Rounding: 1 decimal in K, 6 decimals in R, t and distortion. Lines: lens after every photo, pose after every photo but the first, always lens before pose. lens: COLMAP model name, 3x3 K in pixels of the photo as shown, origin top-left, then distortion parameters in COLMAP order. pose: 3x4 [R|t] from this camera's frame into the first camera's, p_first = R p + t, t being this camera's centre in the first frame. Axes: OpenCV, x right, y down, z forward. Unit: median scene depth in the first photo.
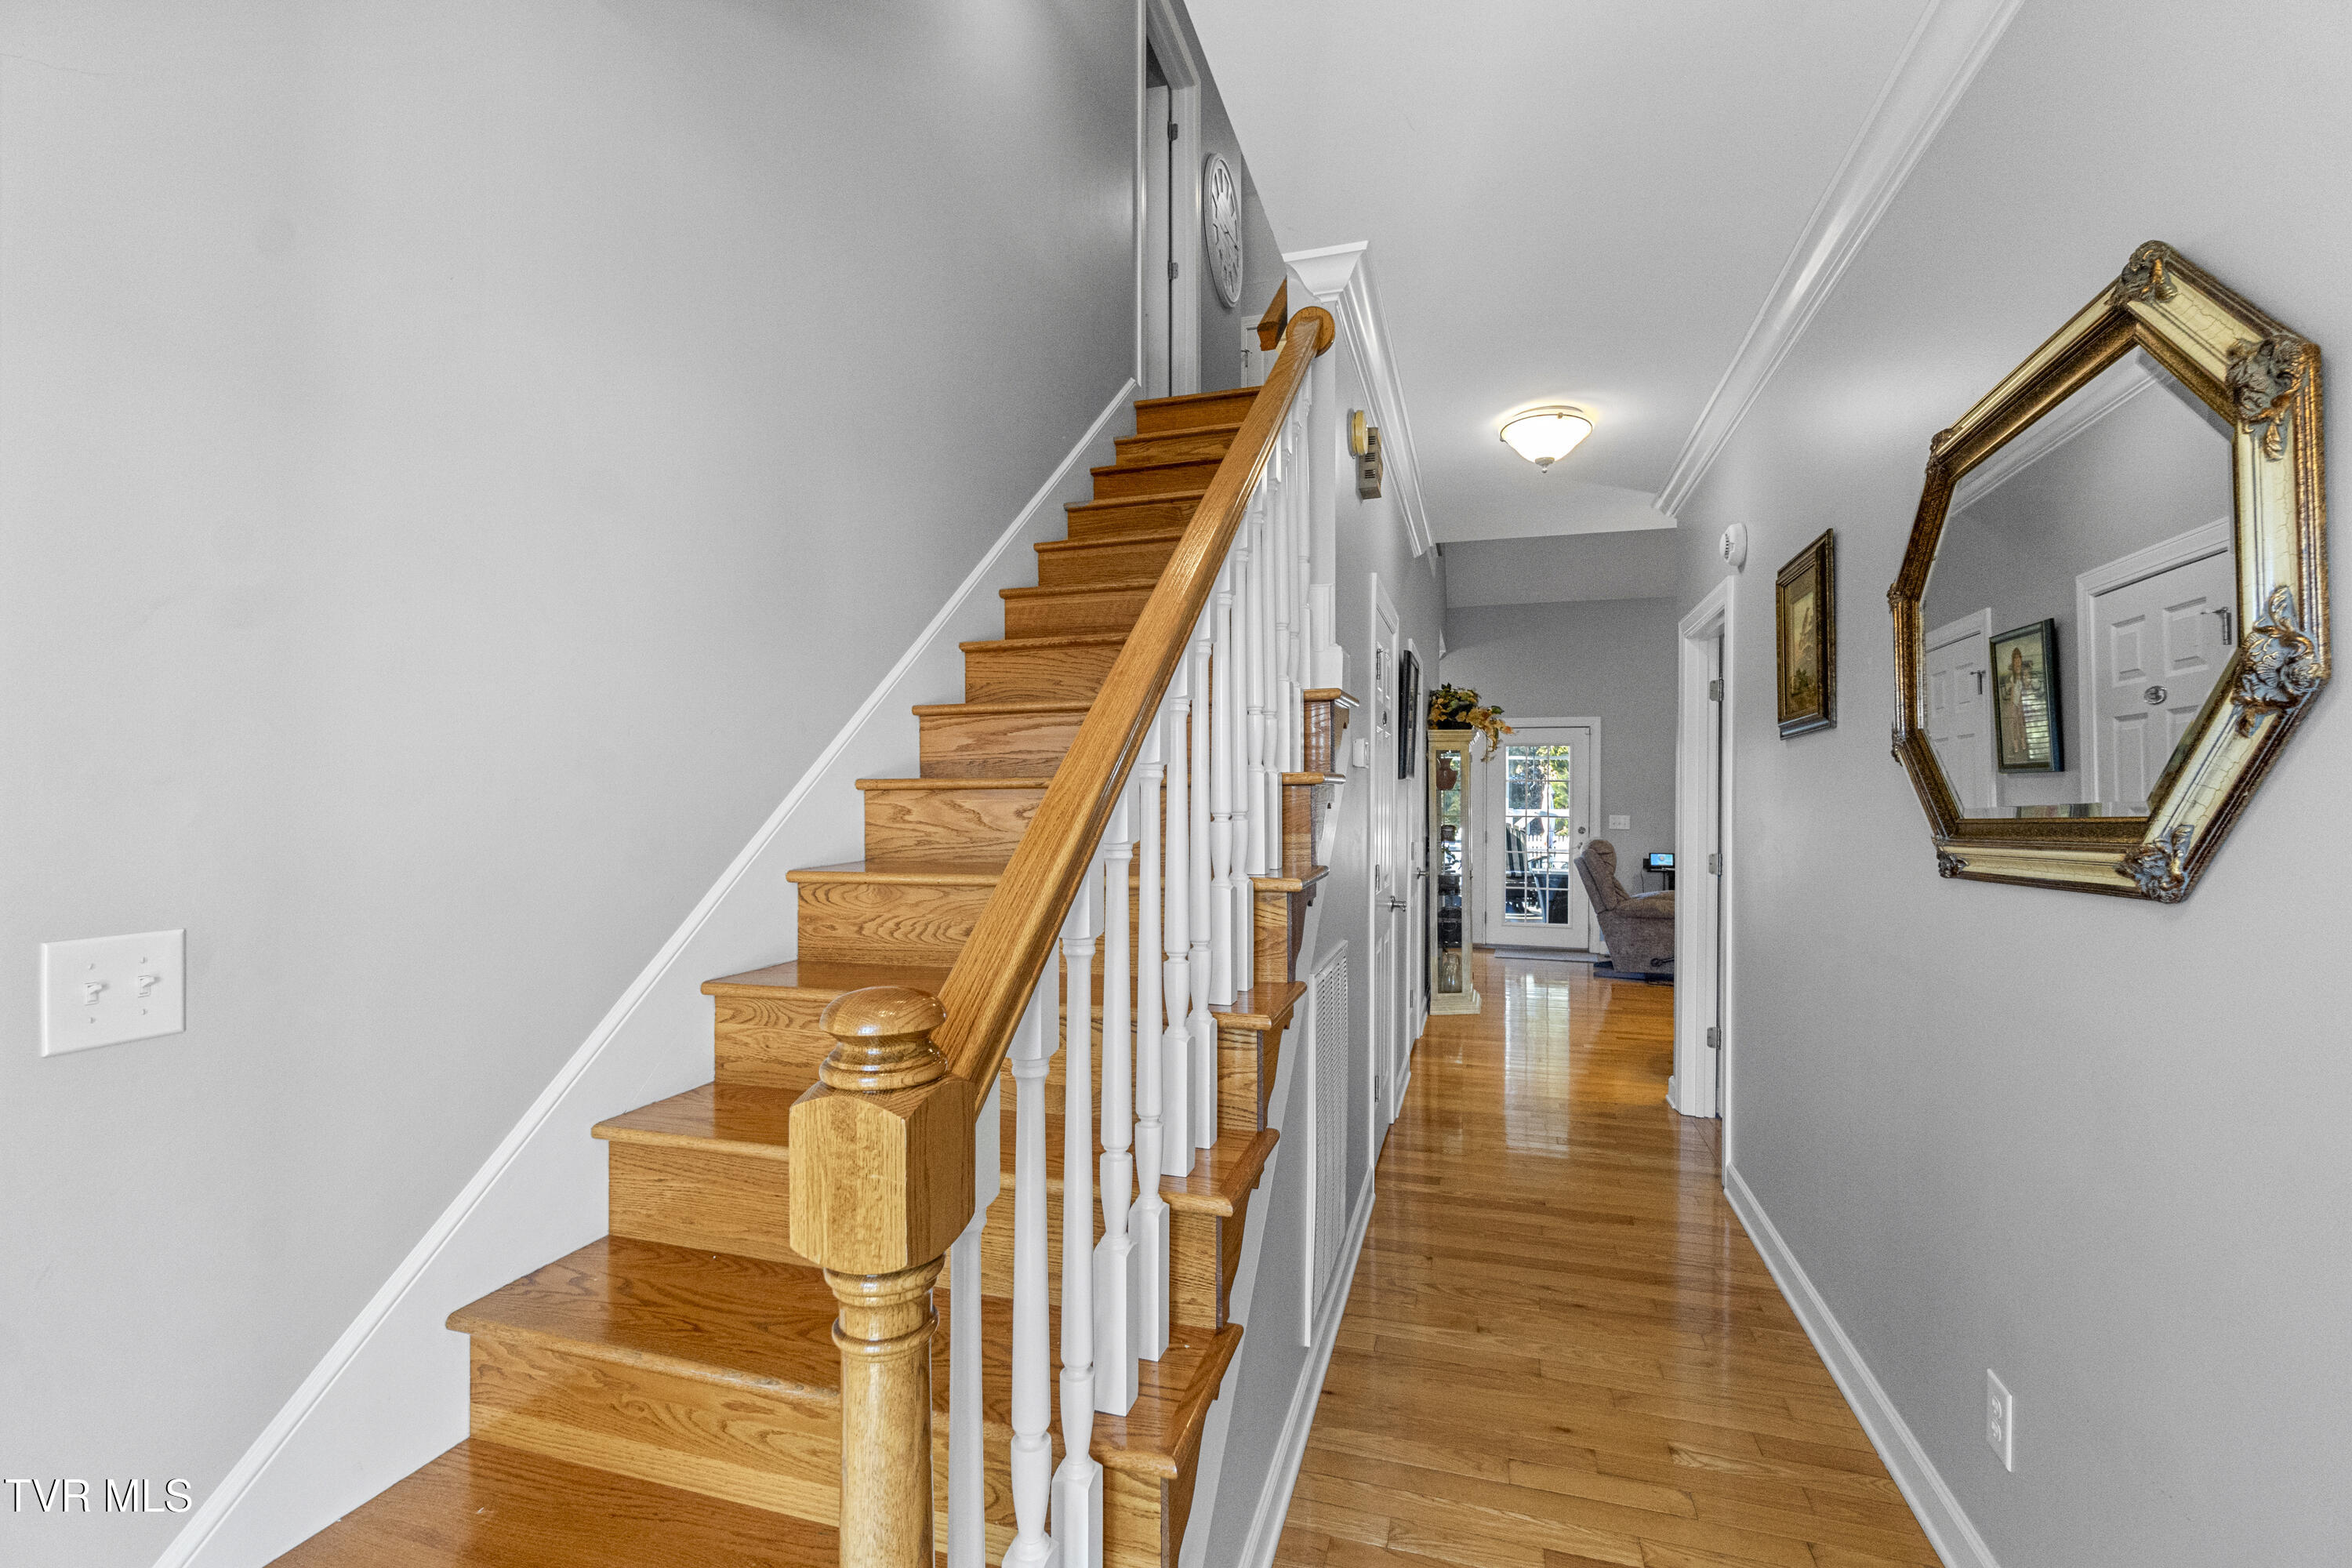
lens RADIAL K [[1023.4, 0, 1170.4], [0, 1023.4, 795.9], [0, 0, 1]] dist [-0.002802, 0.001539]
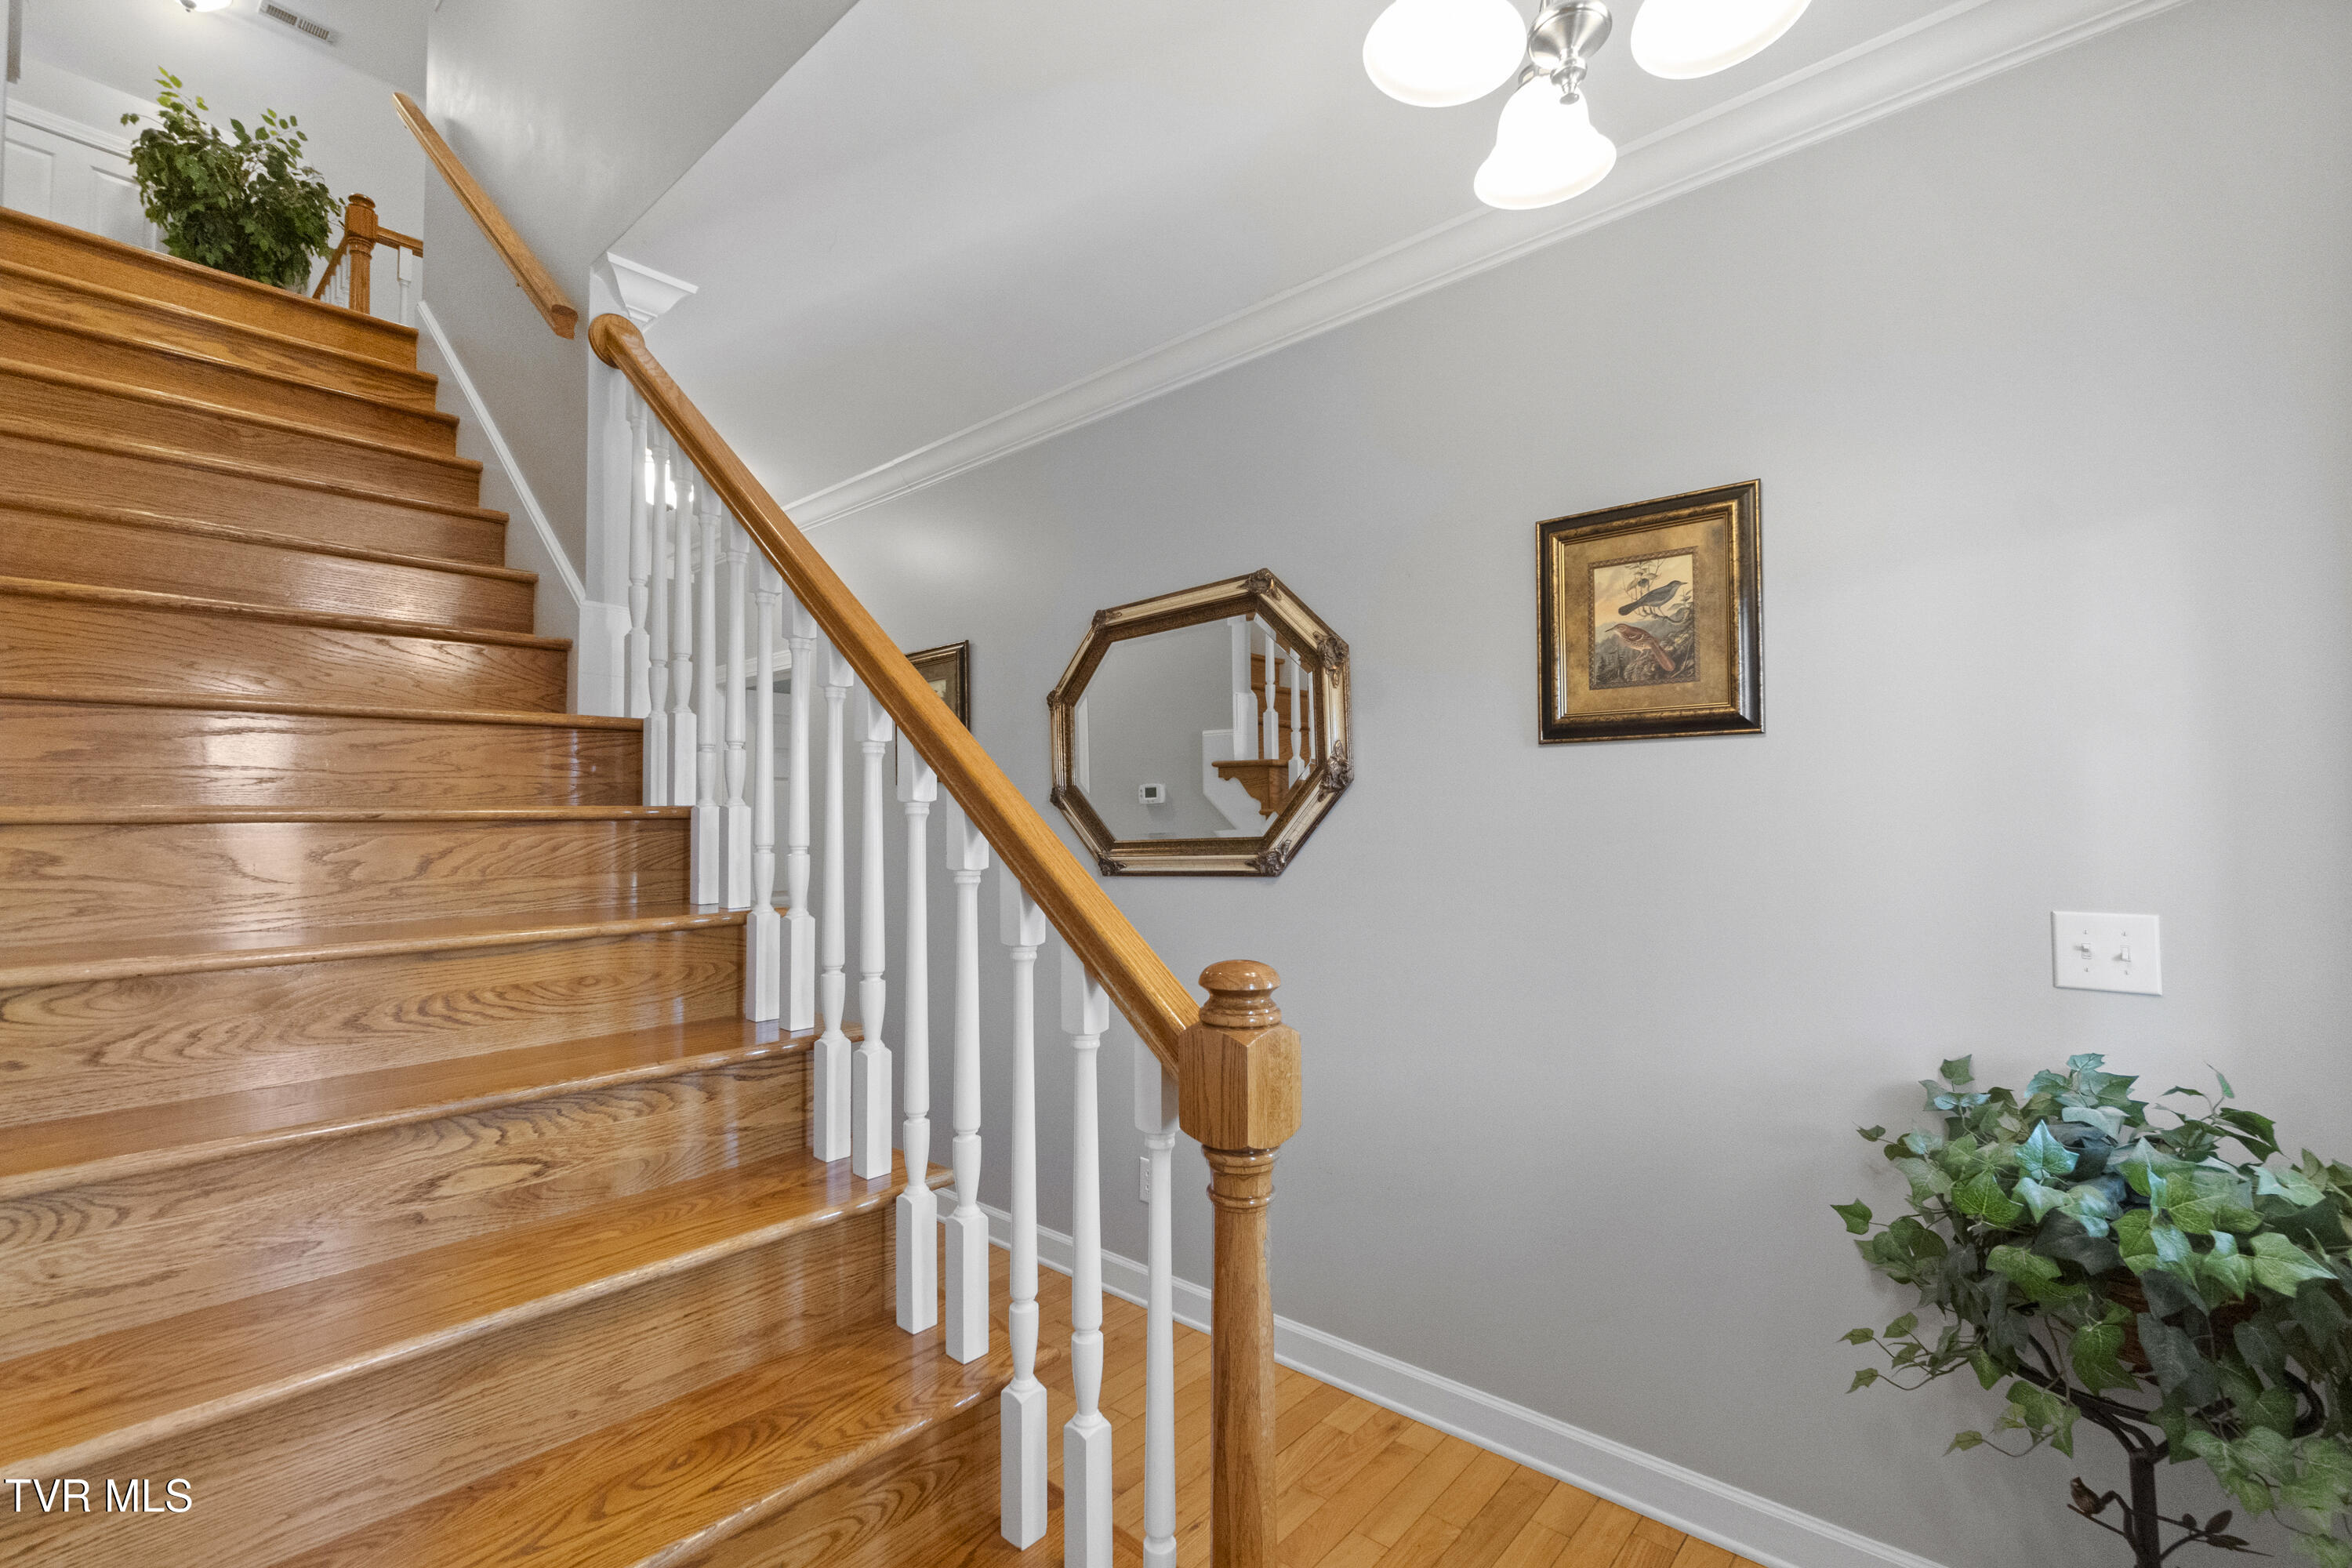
lens RADIAL K [[1023.4, 0, 1173.6], [0, 1023.4, 784.7], [0, 0, 1]] dist [-0.002802, 0.001539]
pose [[0.411813, 0.030807, 0.910747, -0.672785], [0.001407, 0.999406, -0.034442, -0.009599], [-0.911267, 0.015465, 0.411525, 0.189706]]
